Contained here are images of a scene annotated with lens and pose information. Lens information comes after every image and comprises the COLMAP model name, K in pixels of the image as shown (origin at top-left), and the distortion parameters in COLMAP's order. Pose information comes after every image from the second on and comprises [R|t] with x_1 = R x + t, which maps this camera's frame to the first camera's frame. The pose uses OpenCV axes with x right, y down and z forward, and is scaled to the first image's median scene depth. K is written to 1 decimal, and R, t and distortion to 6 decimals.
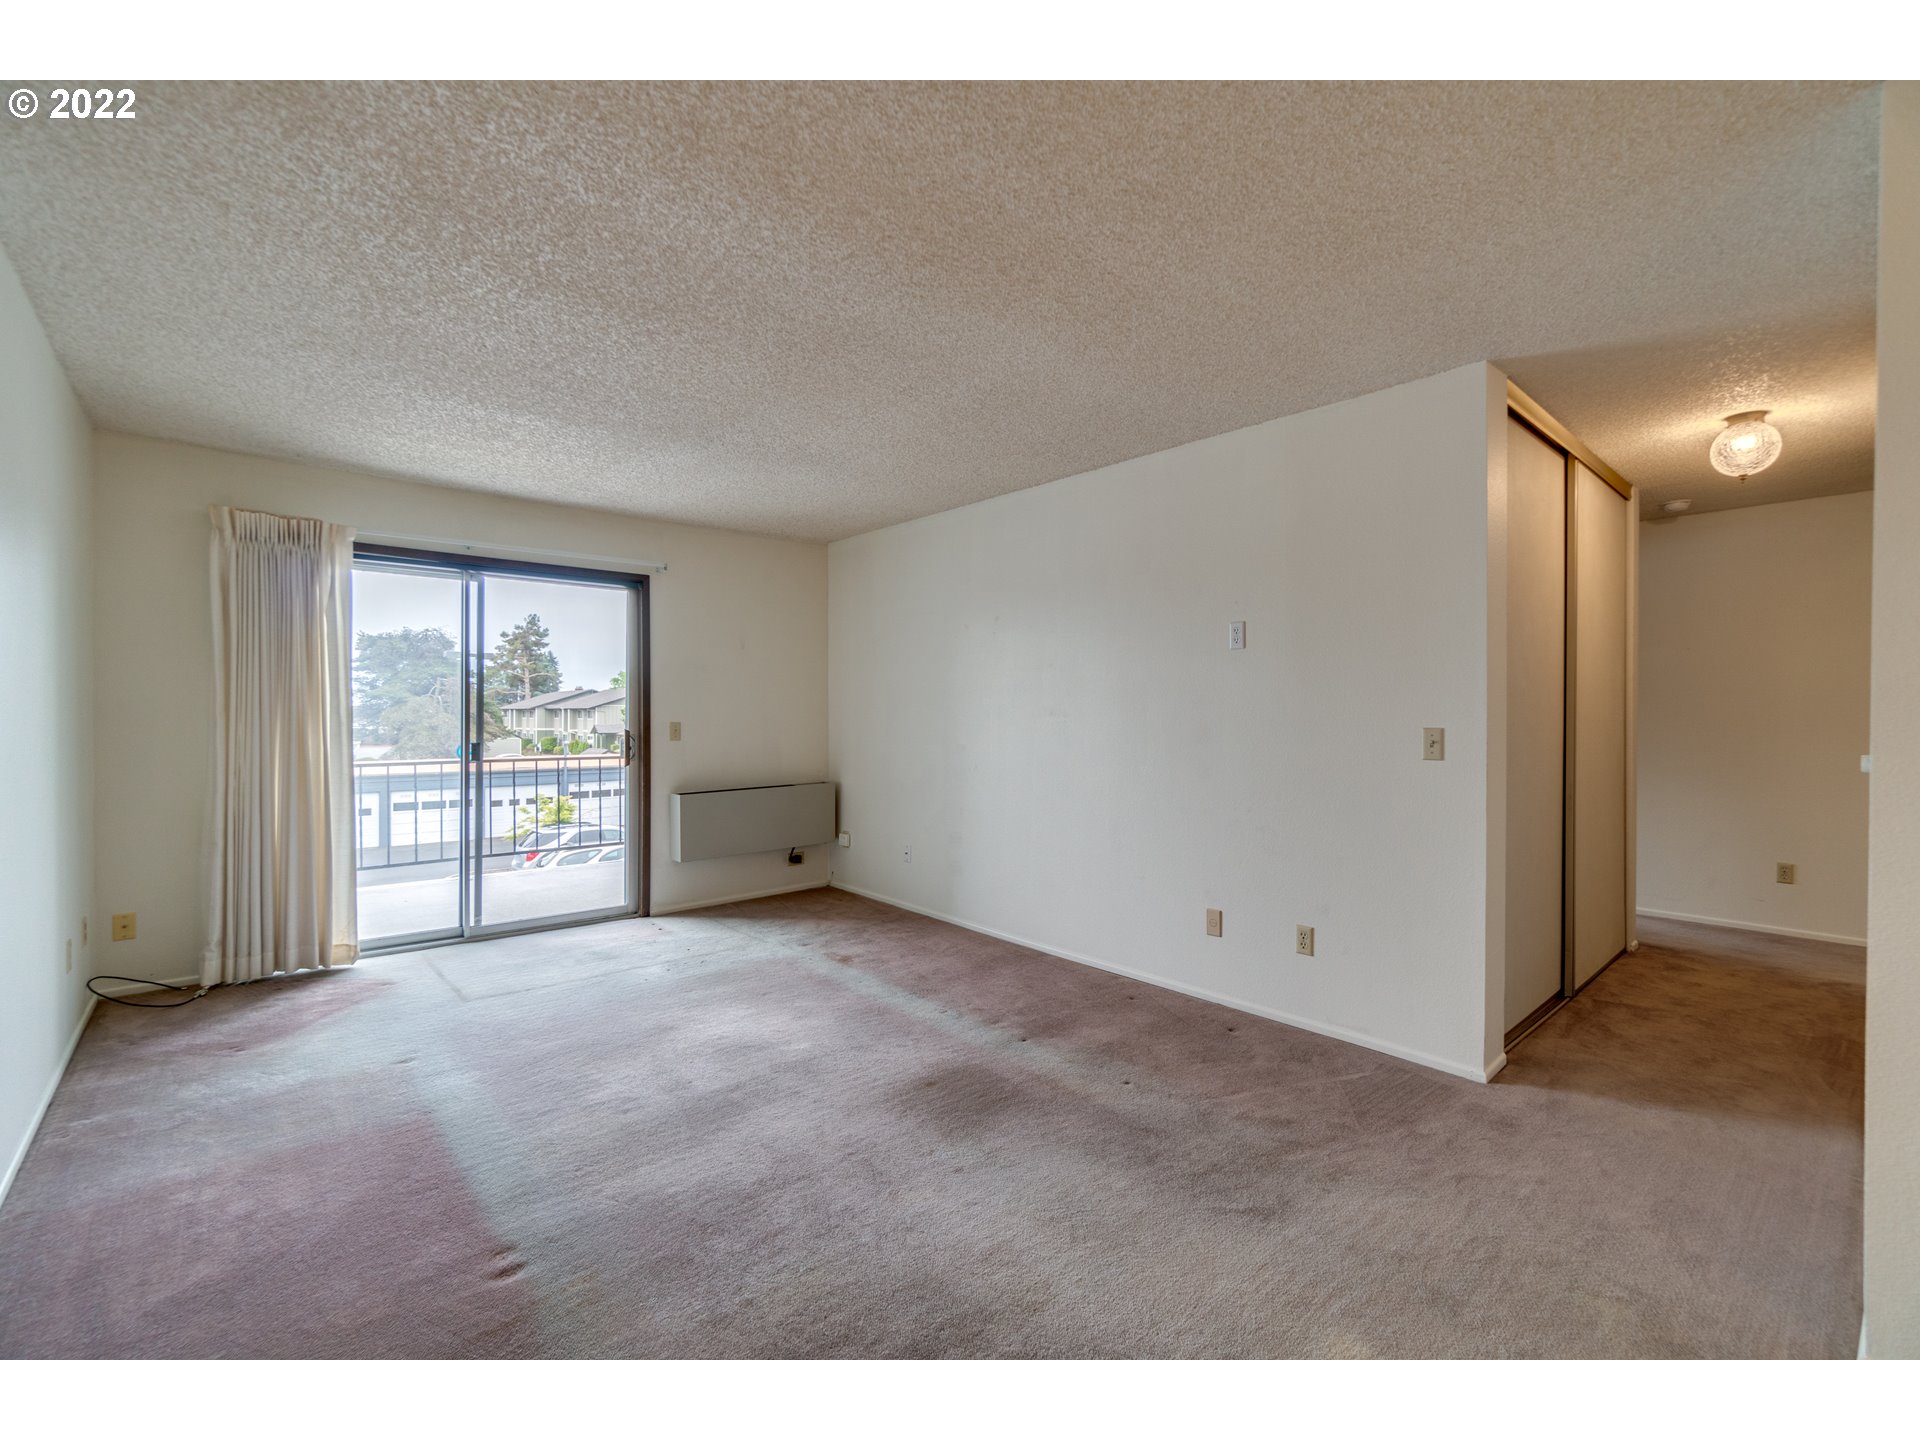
lens RADIAL K [[829.3, 0, 957.6], [0, 829.3, 723.1], [0, 0, 1]] dist [-0.002606, 0.000486]
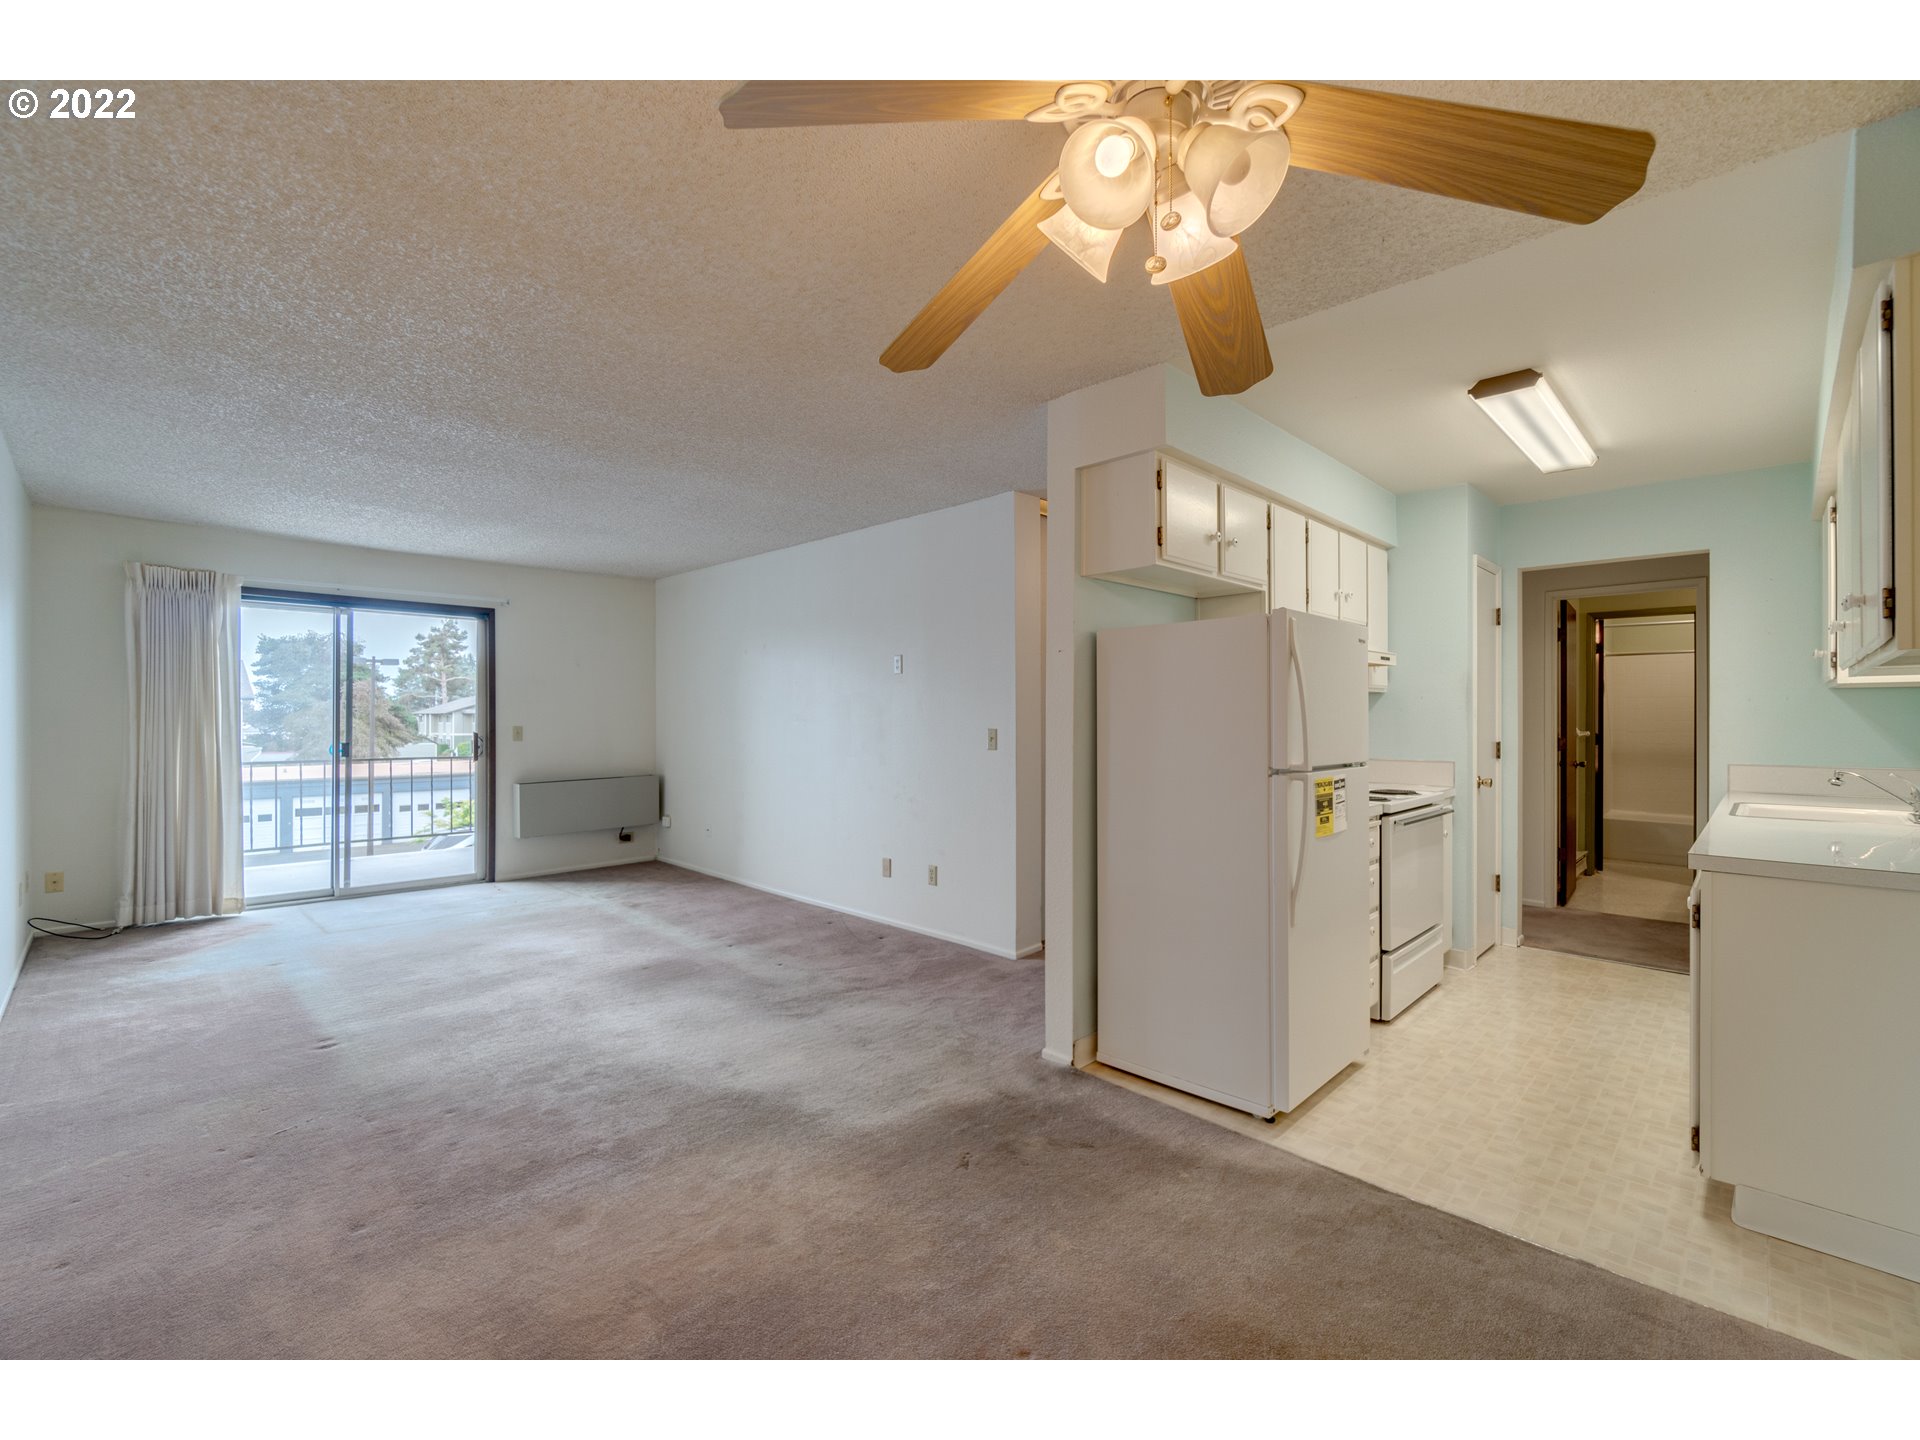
lens RADIAL K [[829.3, 0, 956.8], [0, 829.3, 723.1], [0, 0, 1]] dist [-0.002606, 0.000486]
pose [[0.997375, -0.001211, 0.072399, 0.309639], [0.001581, 0.999986, -0.005061, 0.002509], [-0.072392, 0.005162, 0.997363, -0.393244]]
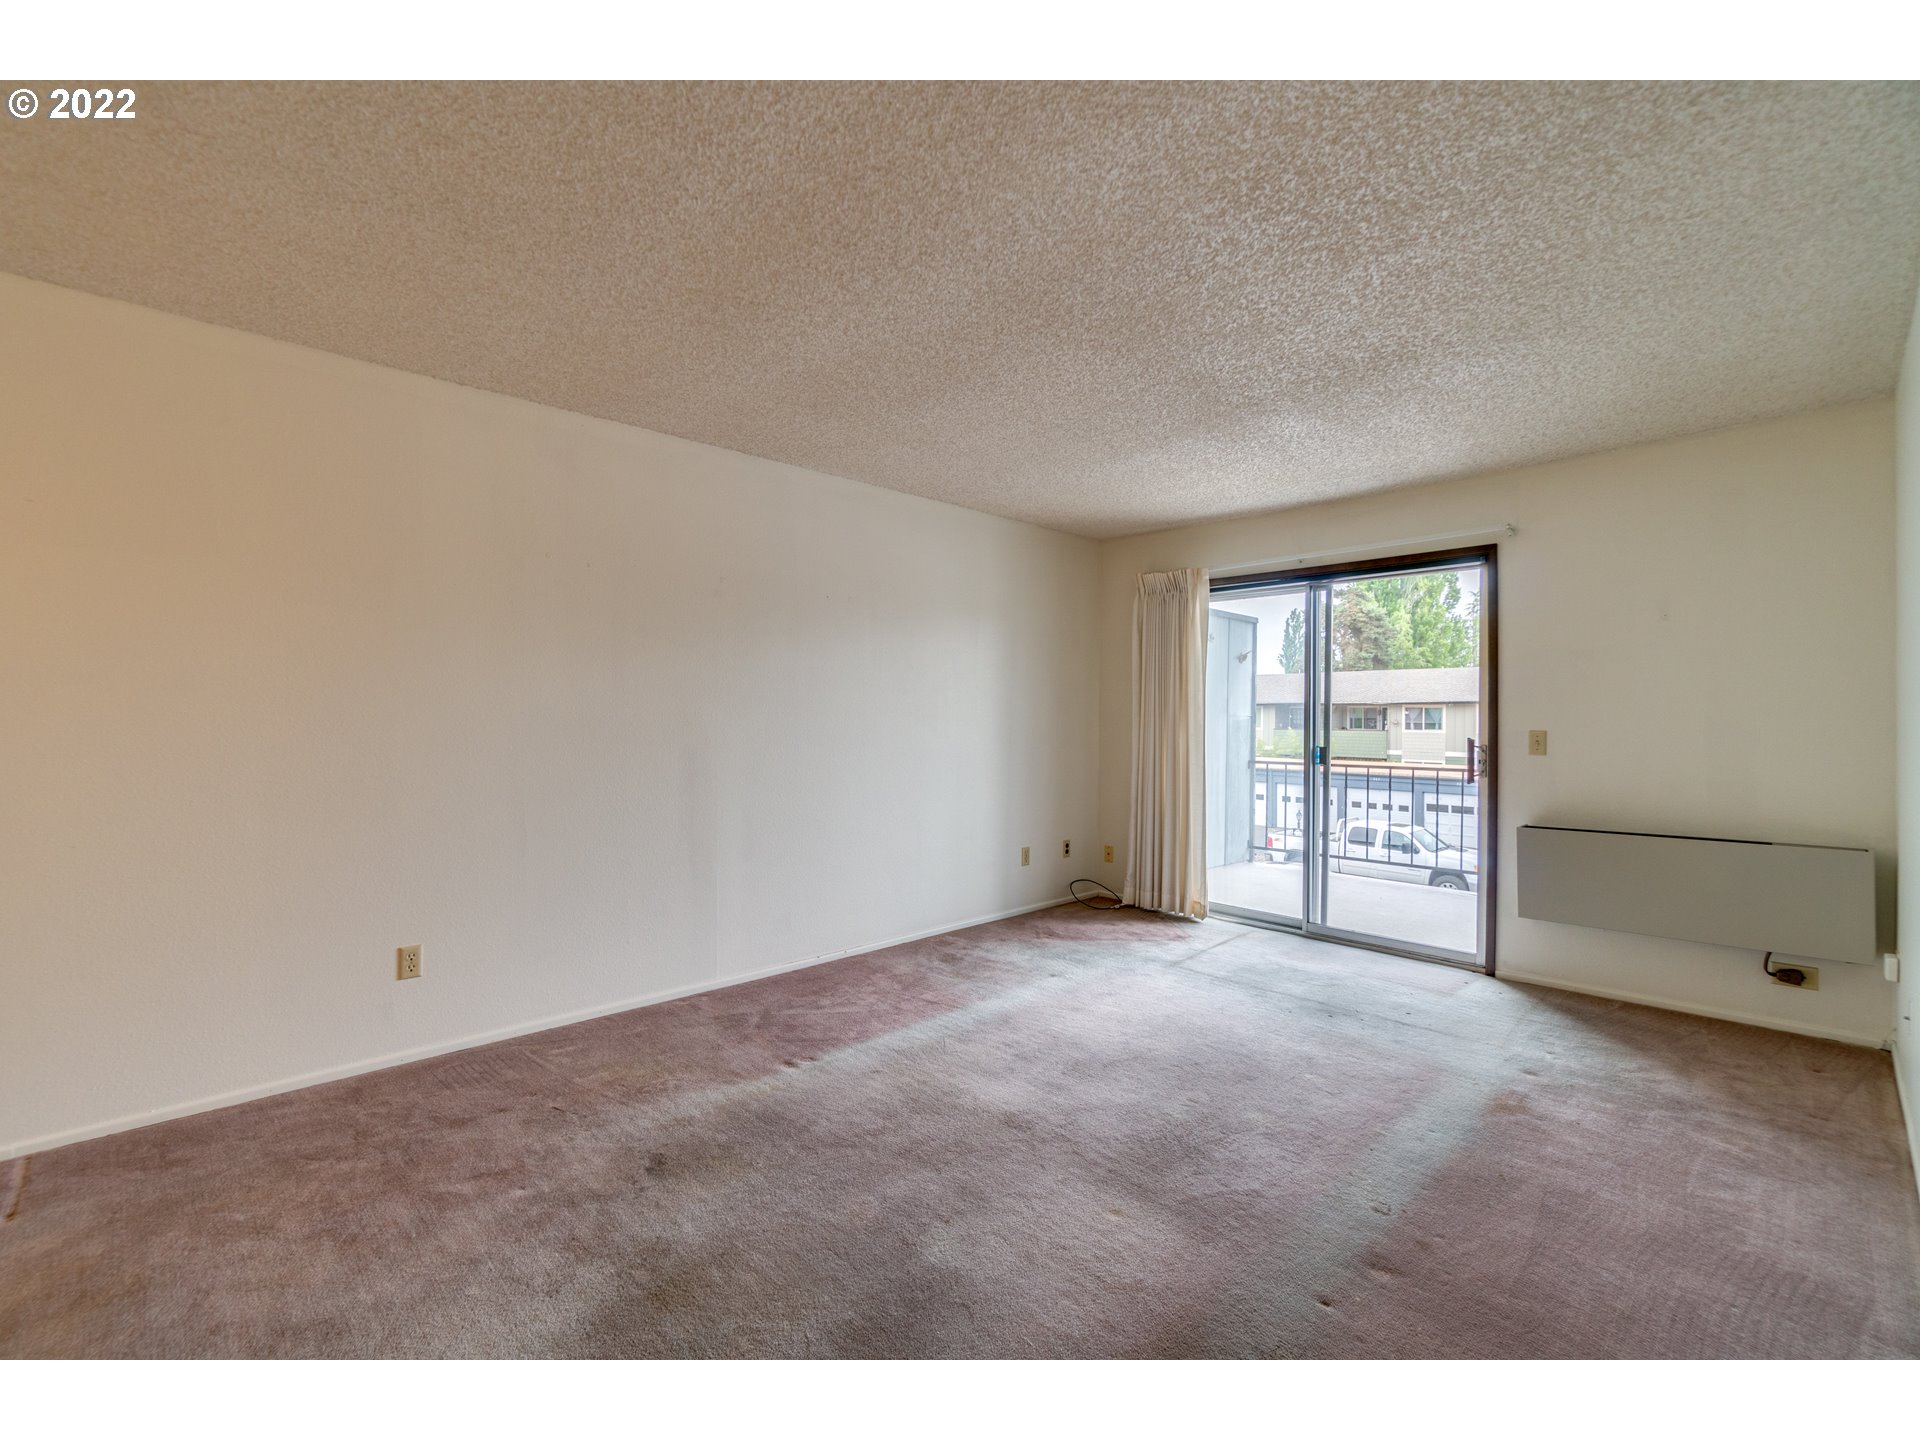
lens RADIAL K [[829.3, 0, 956.1], [0, 829.3, 711.6], [0, 0, 1]] dist [-0.002606, 0.000486]
pose [[0.043366, -0.008369, -0.999024, 0.524131], [-0.015267, 0.999843, -0.009038, -0.003609], [0.998943, 0.015644, 0.043232, 0.606666]]
